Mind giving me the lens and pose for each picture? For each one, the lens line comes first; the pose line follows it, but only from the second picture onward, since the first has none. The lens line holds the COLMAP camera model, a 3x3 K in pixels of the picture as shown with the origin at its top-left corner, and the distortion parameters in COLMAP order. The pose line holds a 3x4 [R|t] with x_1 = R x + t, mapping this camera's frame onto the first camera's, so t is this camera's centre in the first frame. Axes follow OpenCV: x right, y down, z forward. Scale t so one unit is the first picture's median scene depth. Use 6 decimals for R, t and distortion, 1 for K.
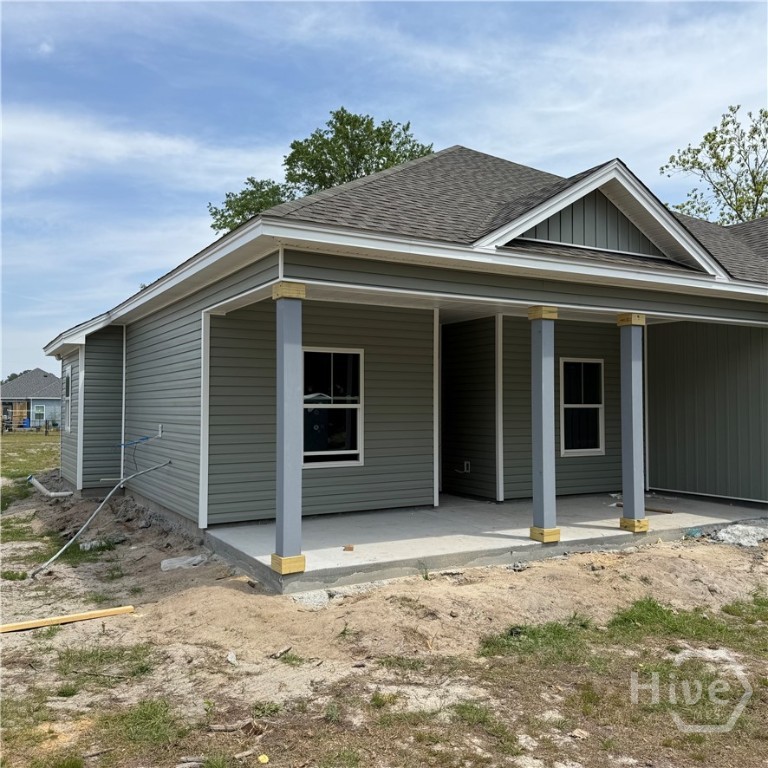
lens RADIAL K [[727.2, 0, 372.7], [0, 727.2, 384.0], [0, 0, 1]] dist [0.026305, 0.000000]
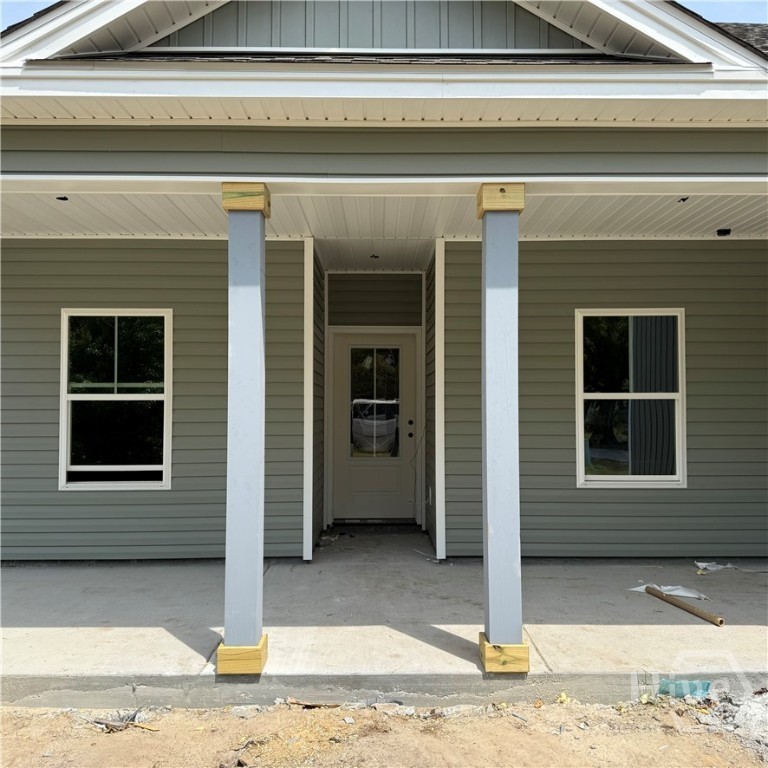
lens RADIAL K [[727.2, 0, 387.6], [0, 727.2, 387.4], [0, 0, 1]] dist [0.026305, 0.000000]
pose [[0.877381, -0.015860, -0.479532, 0.470026], [0.016388, 0.999861, -0.003085, 0.026929], [0.479514, -0.005152, 0.877519, 0.523657]]
